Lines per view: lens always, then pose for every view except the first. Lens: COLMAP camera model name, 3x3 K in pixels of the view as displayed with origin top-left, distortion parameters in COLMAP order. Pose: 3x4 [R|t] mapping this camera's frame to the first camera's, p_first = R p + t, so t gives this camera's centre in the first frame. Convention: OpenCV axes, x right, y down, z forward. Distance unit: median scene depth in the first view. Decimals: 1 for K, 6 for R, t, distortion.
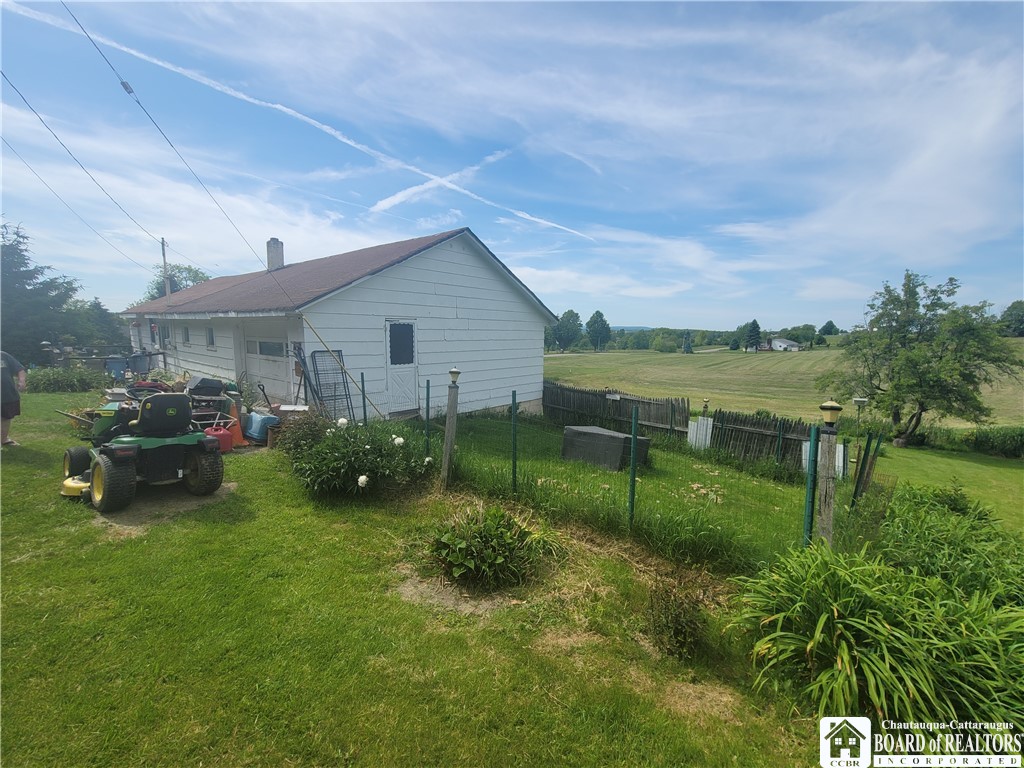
lens RADIAL K [[419.8, 0, 508.7], [0, 419.8, 390.7], [0, 0, 1]] dist [-0.005939, 0.000245]
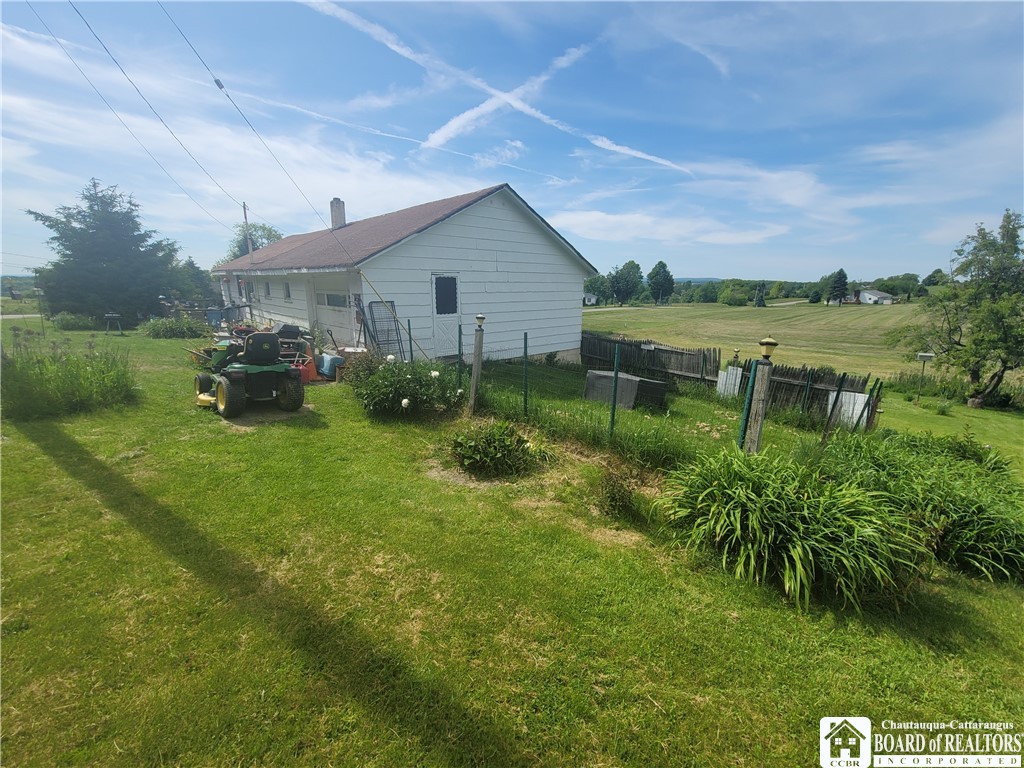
lens RADIAL K [[419.8, 0, 508.7], [0, 419.8, 390.7], [0, 0, 1]] dist [-0.005939, 0.000245]
pose [[0.990887, 0.024534, -0.132446, 0.073339], [-0.010228, 0.994139, 0.107628, 0.021056], [0.134310, -0.105292, 0.985330, -0.119798]]
